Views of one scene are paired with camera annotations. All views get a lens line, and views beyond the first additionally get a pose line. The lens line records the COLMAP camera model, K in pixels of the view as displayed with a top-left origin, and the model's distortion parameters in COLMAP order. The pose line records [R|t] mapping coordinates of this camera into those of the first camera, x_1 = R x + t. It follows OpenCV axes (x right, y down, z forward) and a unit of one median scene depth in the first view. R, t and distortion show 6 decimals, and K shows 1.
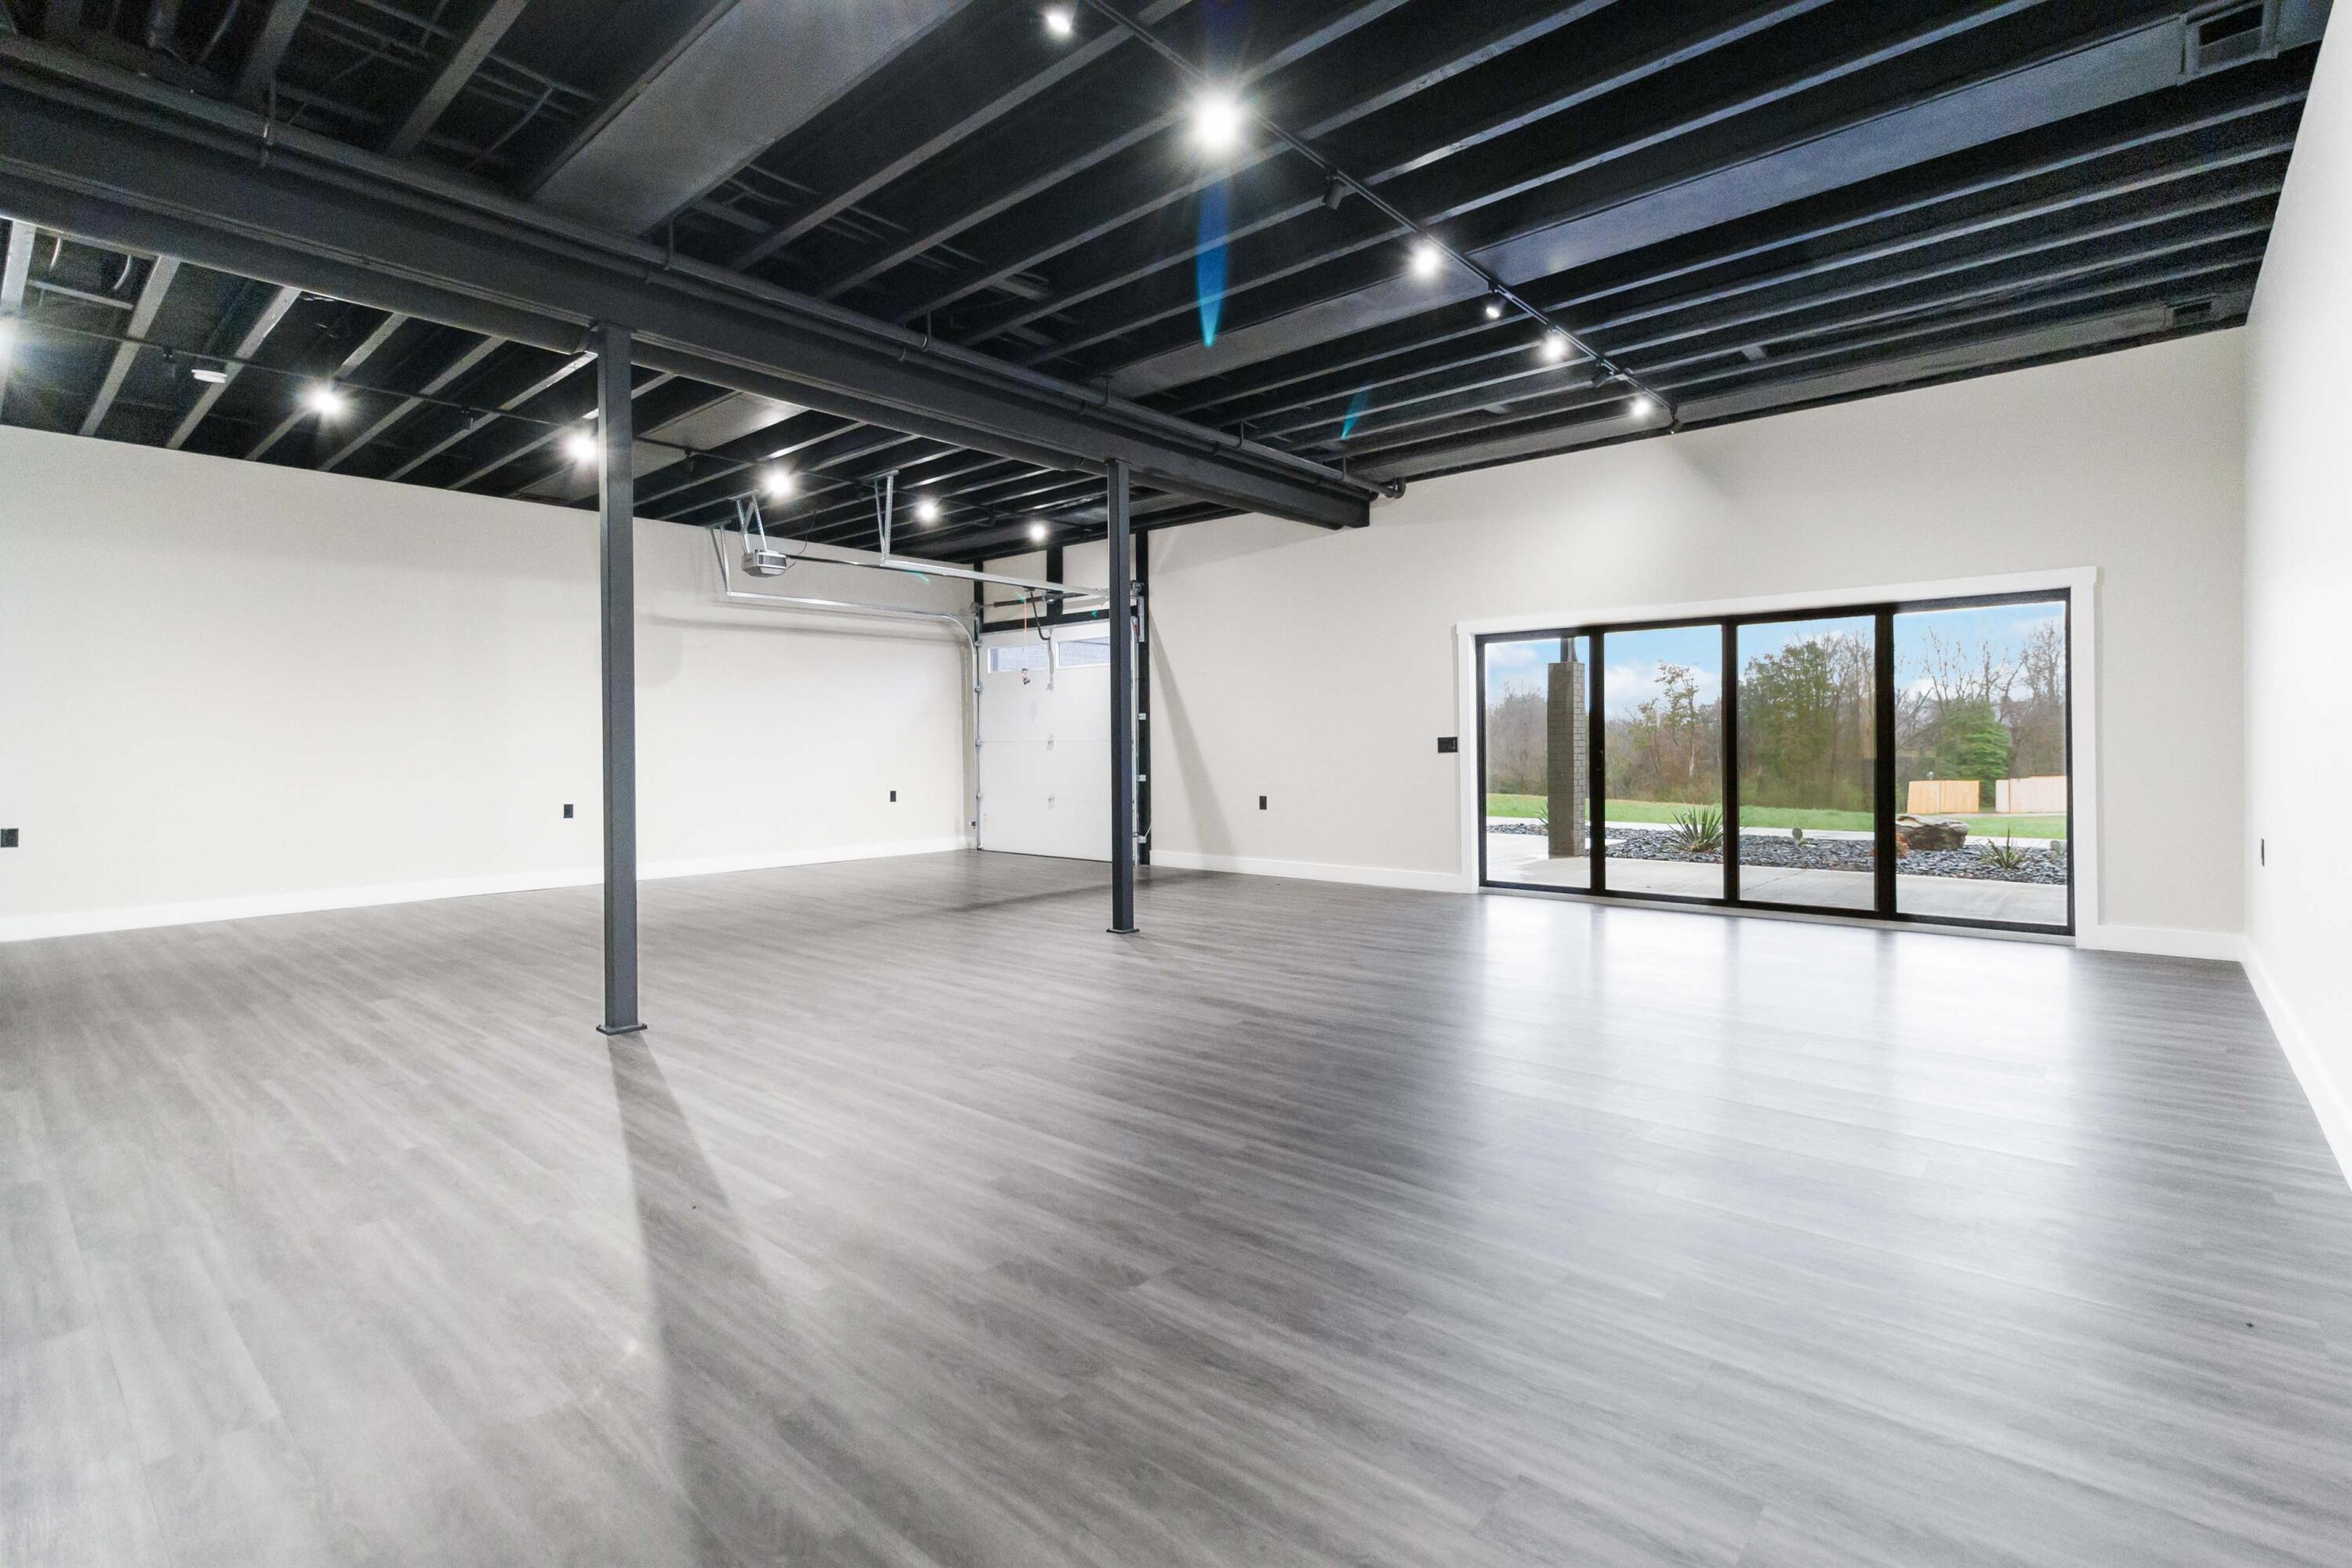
lens RADIAL K [[1098.5, 0, 1180.9], [0, 1098.5, 729.9], [0, 0, 1]] dist [0.001542, 0.000481]
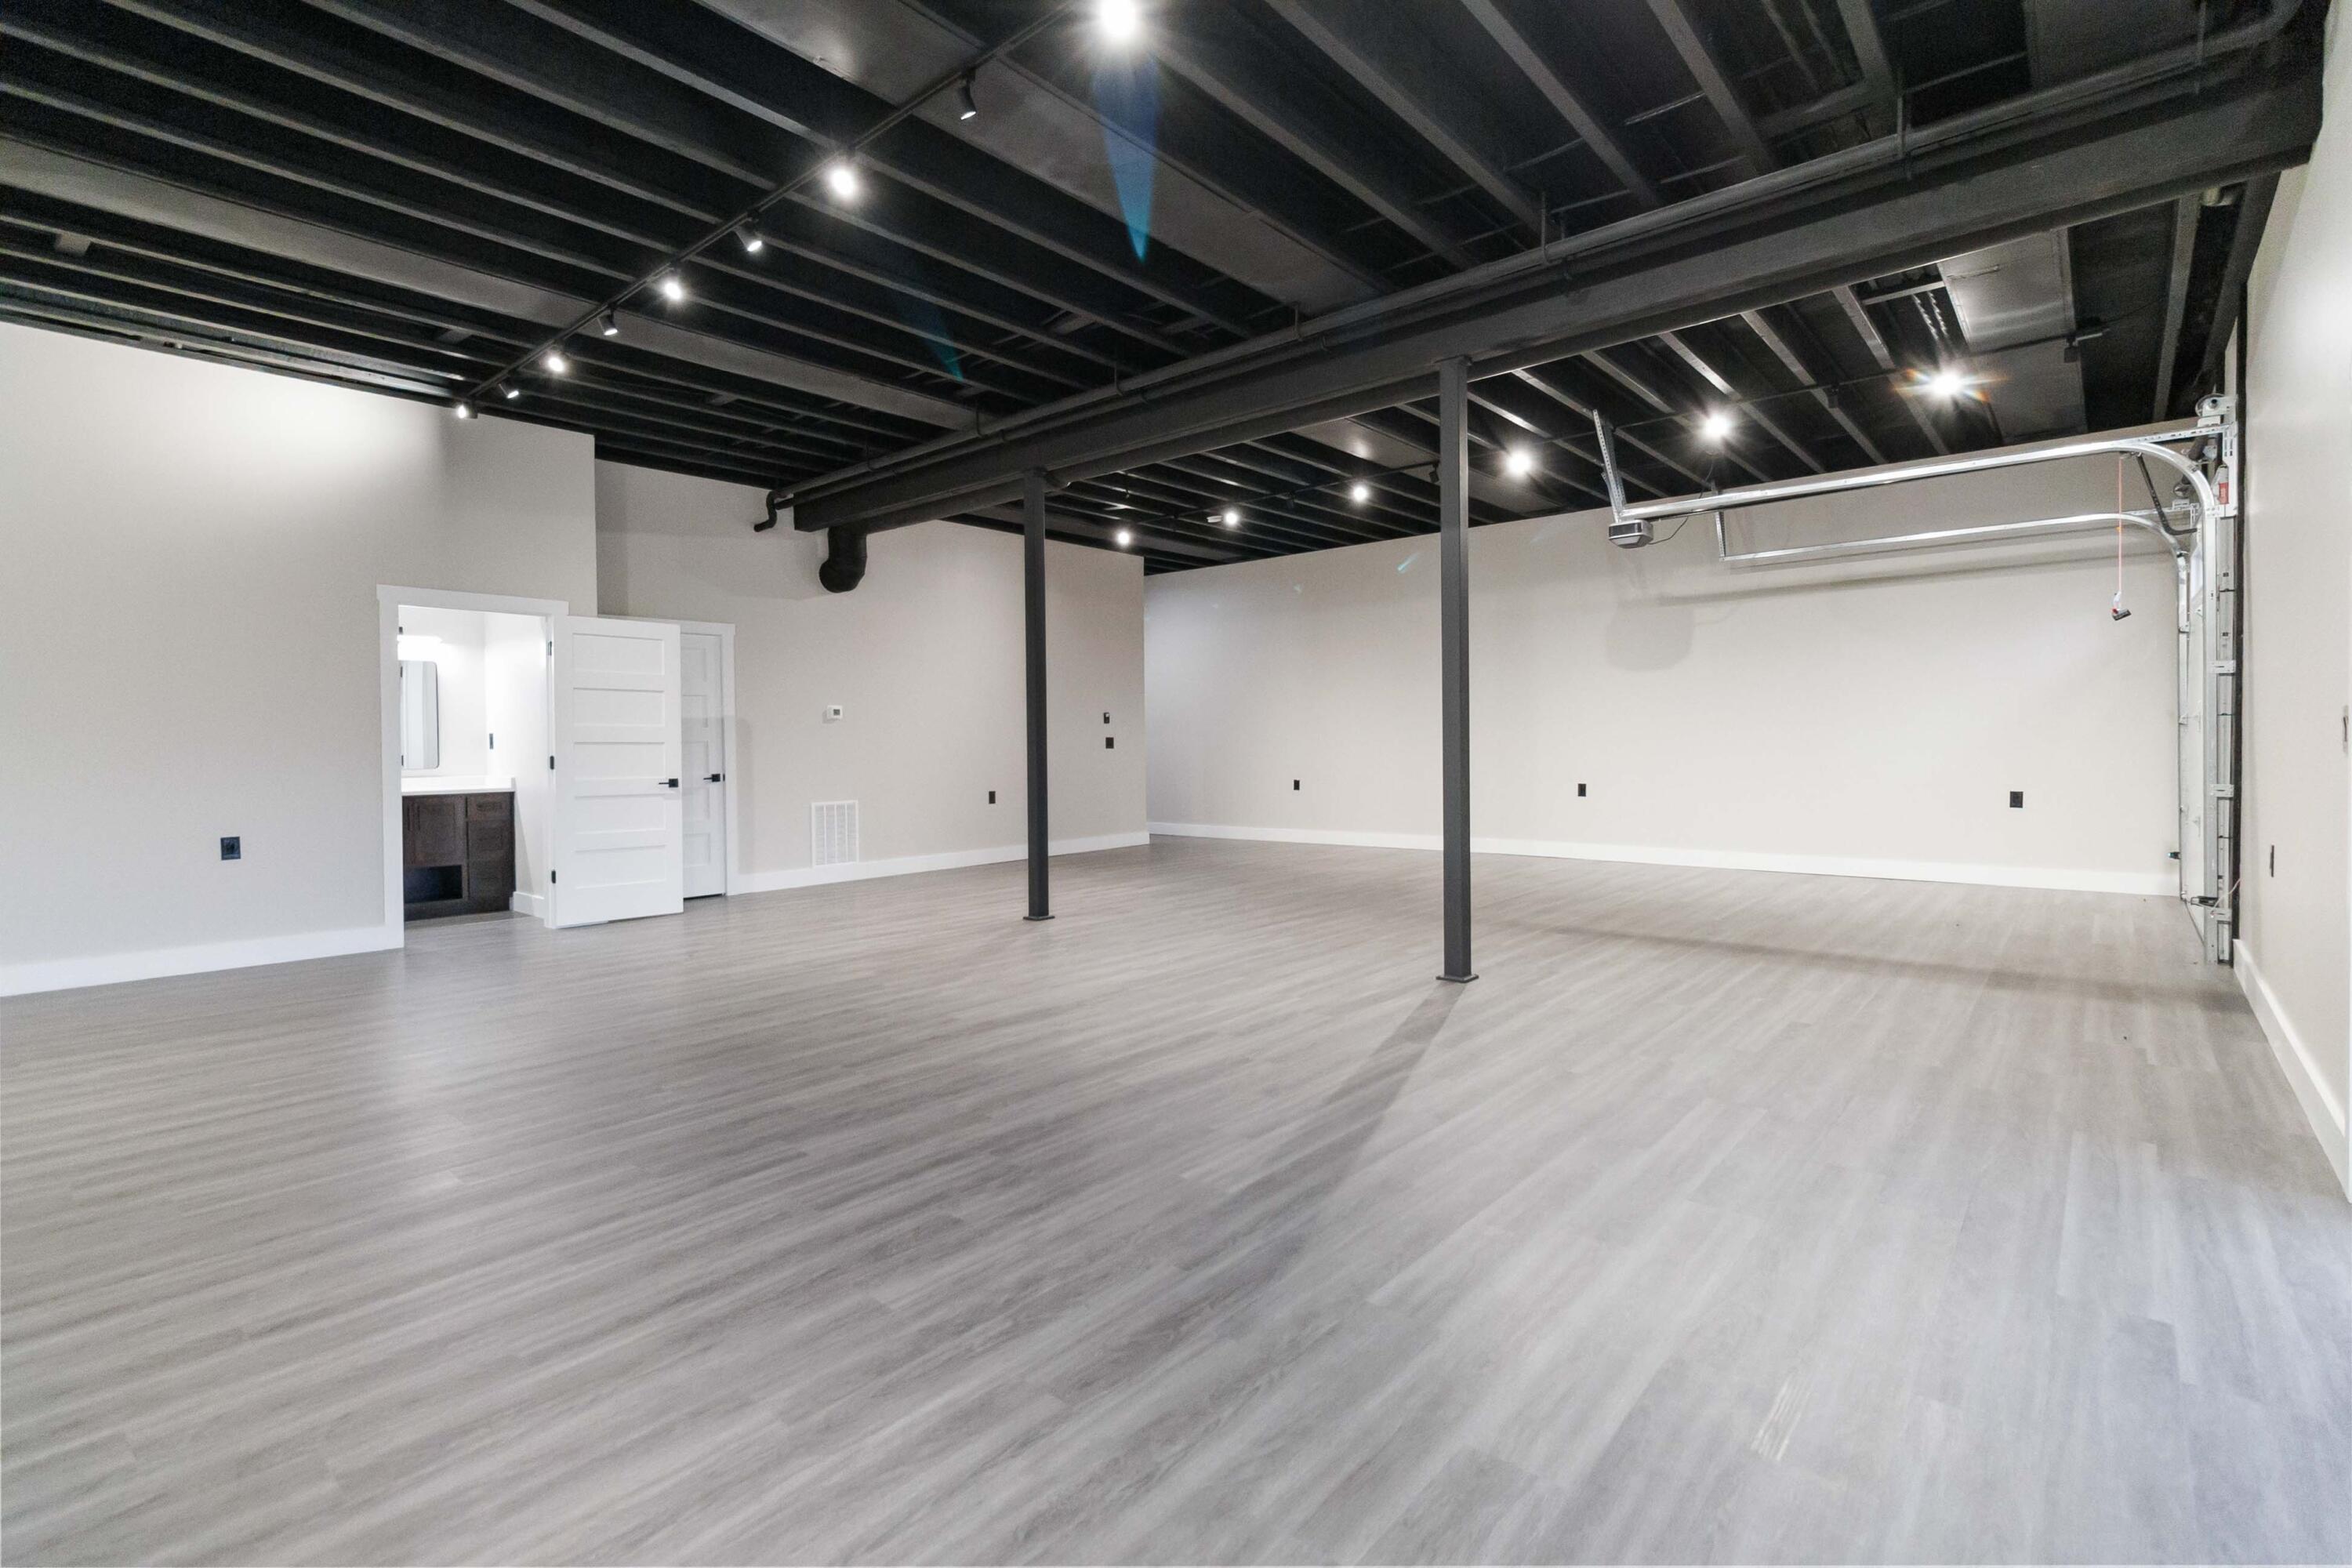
lens RADIAL K [[1098.5, 0, 1180.9], [0, 1098.5, 729.9], [0, 0, 1]] dist [0.001542, 0.000481]
pose [[0.015197, -0.004928, -0.999872, 0.609874], [0.024458, 0.999690, -0.004555, 0.010495], [0.999585, -0.024386, 0.015313, 0.685237]]
